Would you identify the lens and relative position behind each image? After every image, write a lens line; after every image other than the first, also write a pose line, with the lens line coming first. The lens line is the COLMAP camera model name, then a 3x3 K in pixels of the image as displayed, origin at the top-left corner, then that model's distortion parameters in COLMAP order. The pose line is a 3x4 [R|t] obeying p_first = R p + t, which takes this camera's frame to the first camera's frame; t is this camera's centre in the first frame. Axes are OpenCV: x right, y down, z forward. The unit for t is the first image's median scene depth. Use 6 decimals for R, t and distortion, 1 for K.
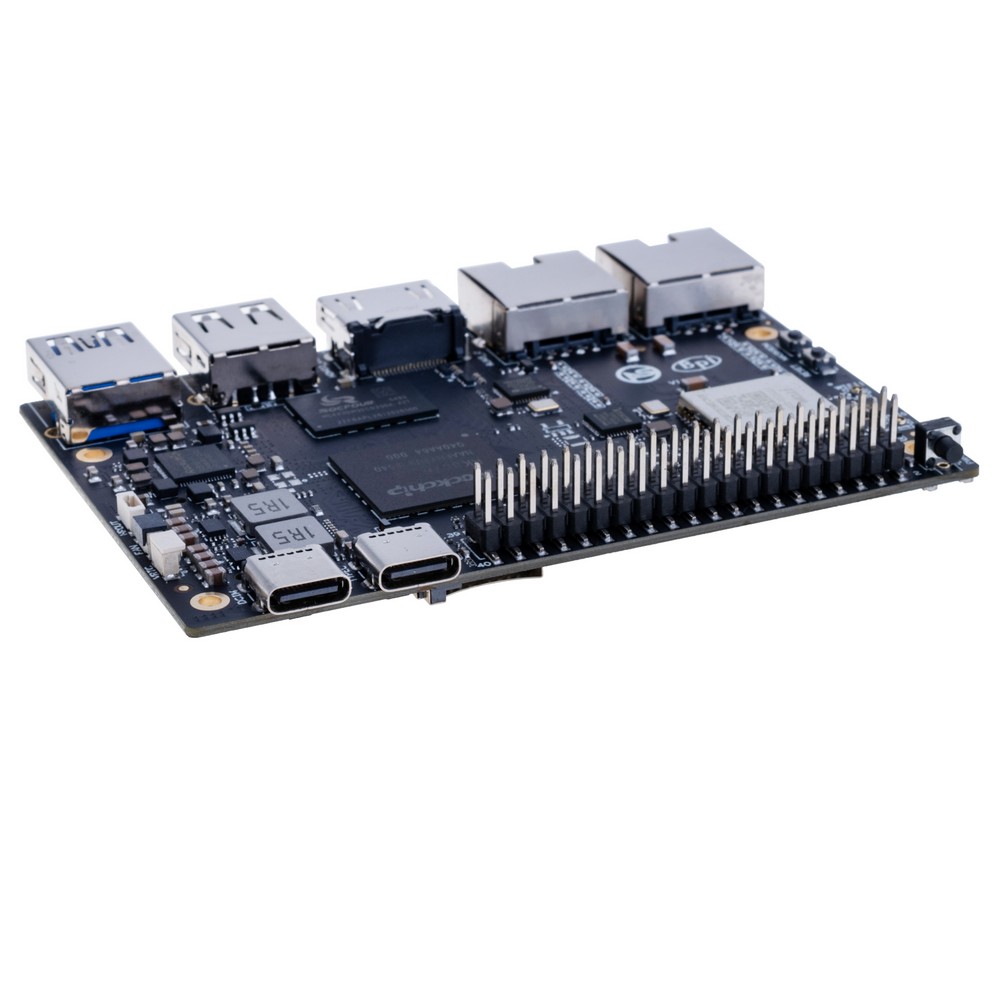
lens RADIAL K [[3115.5, 0, 531.7], [0, 3115.5, 500.1], [0, 0, 1]] dist [0.020968, 1.398564]
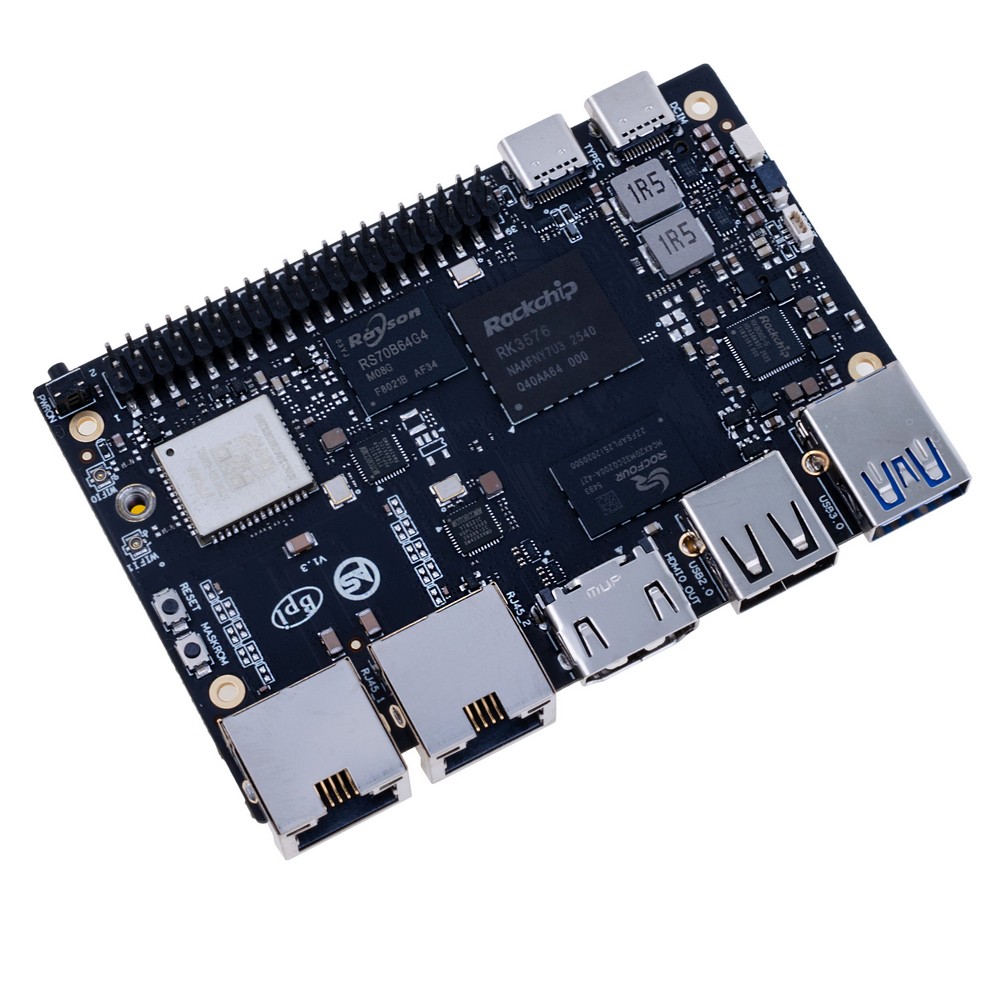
lens RADIAL K [[3115.5, 0, 531.7], [0, 3115.5, 500.1], [0, 0, 1]] dist [0.020968, 1.398564]
pose [[-0.997420, 0.069582, -0.017631, -0.005077], [-0.022719, -0.073032, 0.997071, -1.048503], [0.068091, 0.994899, 0.074424, 0.935891]]
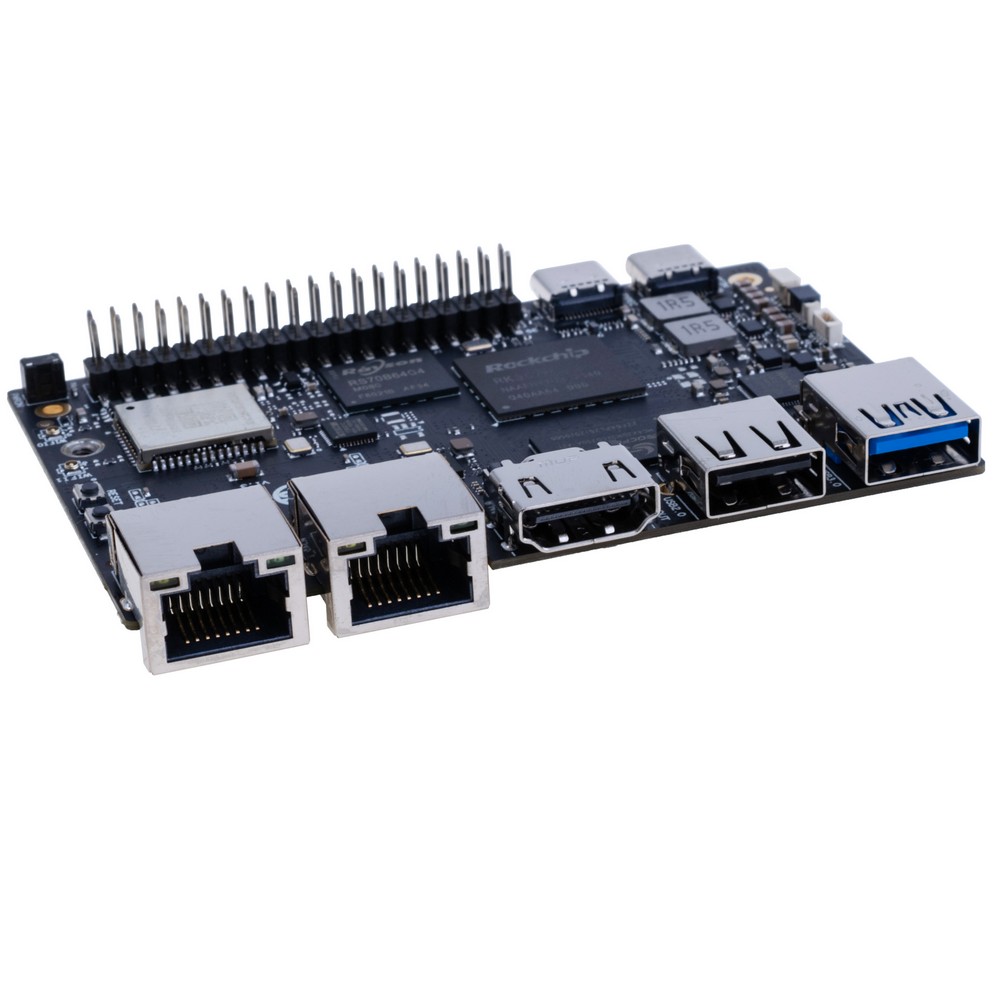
lens RADIAL K [[3315.1, 0, 555.9], [0, 3315.1, 500.0], [0, 0, 1]] dist [0.109955, 0.896672]
pose [[-0.995884, 0.002463, 0.090606, -0.128581], [0.072376, 0.623384, 0.778559, -0.795092], [-0.054564, 0.781912, -0.620996, 1.635966]]
